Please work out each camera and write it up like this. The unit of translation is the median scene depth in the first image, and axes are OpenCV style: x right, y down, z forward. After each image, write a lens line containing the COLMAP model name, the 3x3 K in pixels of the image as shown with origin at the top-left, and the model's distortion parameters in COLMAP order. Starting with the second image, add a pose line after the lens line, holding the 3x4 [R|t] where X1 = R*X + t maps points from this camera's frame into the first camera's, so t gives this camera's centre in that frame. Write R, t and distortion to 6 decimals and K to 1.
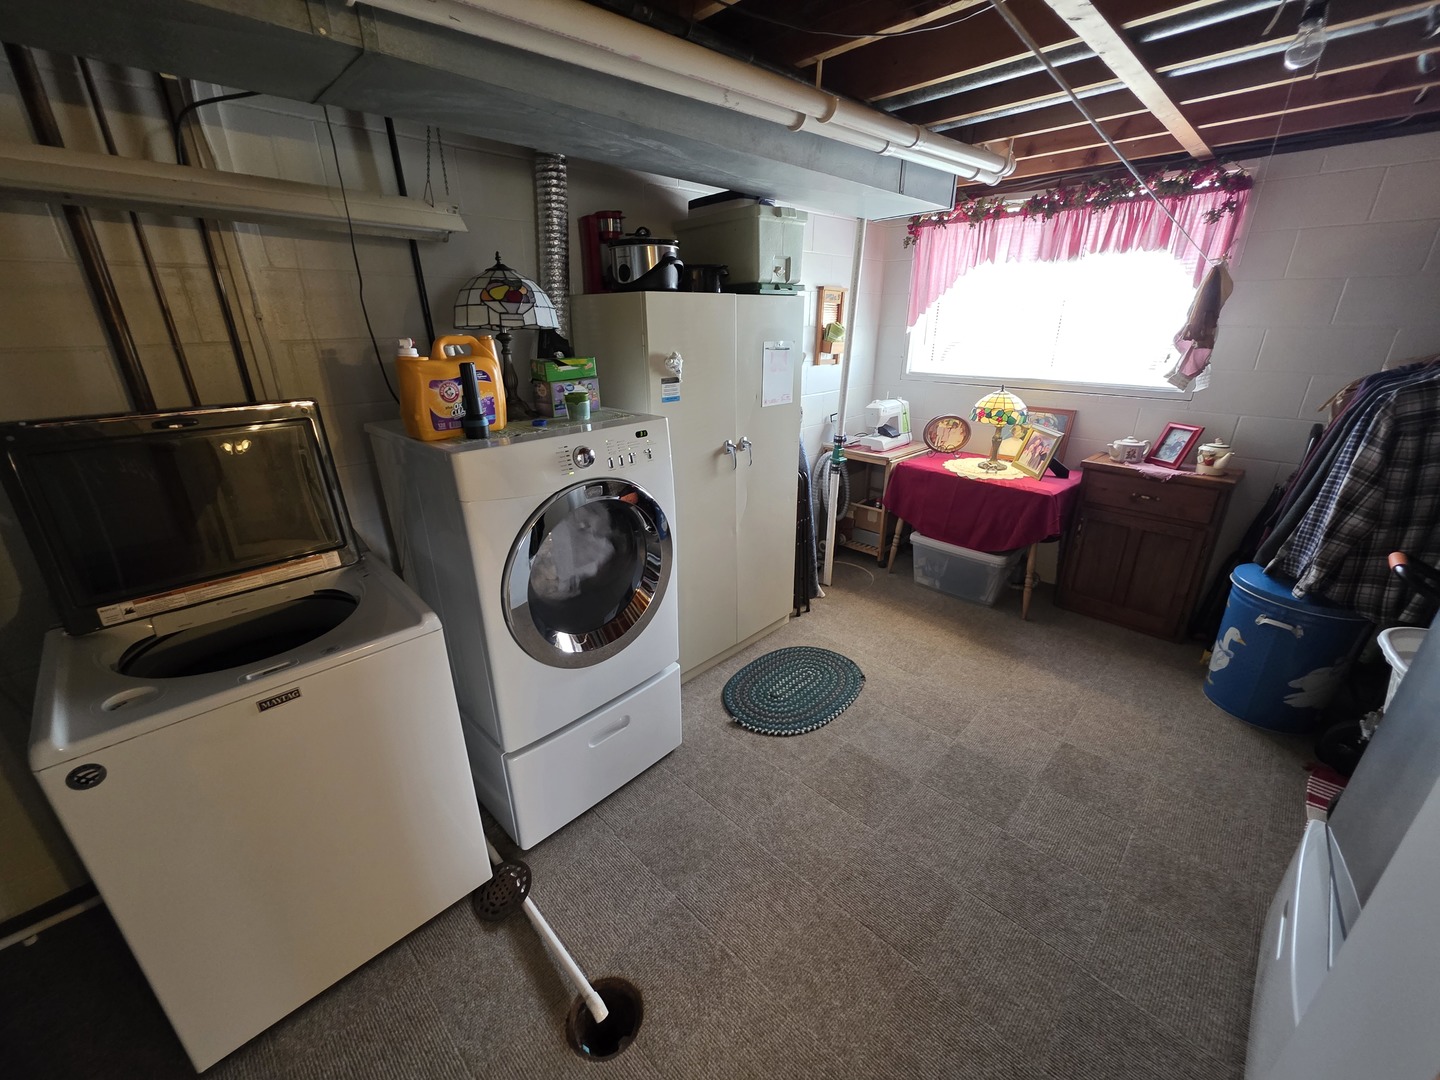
lens RADIAL K [[574.7, 0, 717.0], [0, 574.7, 539.0], [0, 0, 1]] dist [-0.001311, 0.002179]
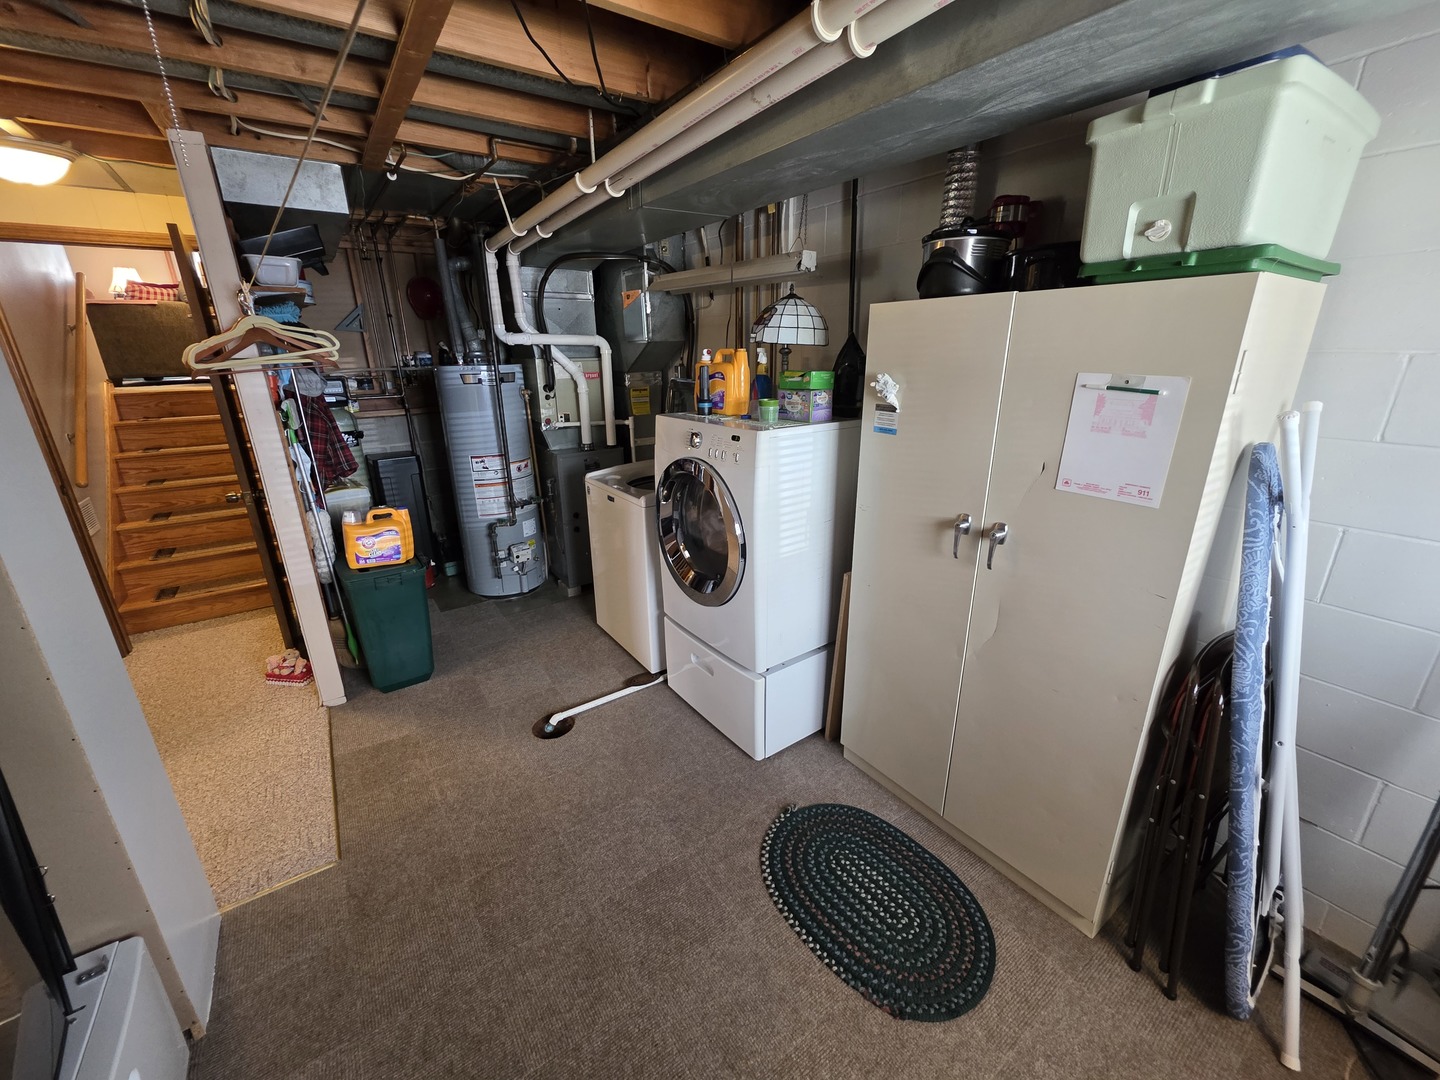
lens RADIAL K [[574.7, 0, 718.3], [0, 574.7, 537.5], [0, 0, 1]] dist [-0.001311, 0.002179]
pose [[-0.179919, 0.319648, -0.930298, 0.701282], [-0.342556, 0.866174, 0.363865, -0.294759], [0.922109, 0.384145, -0.046344, 0.785904]]
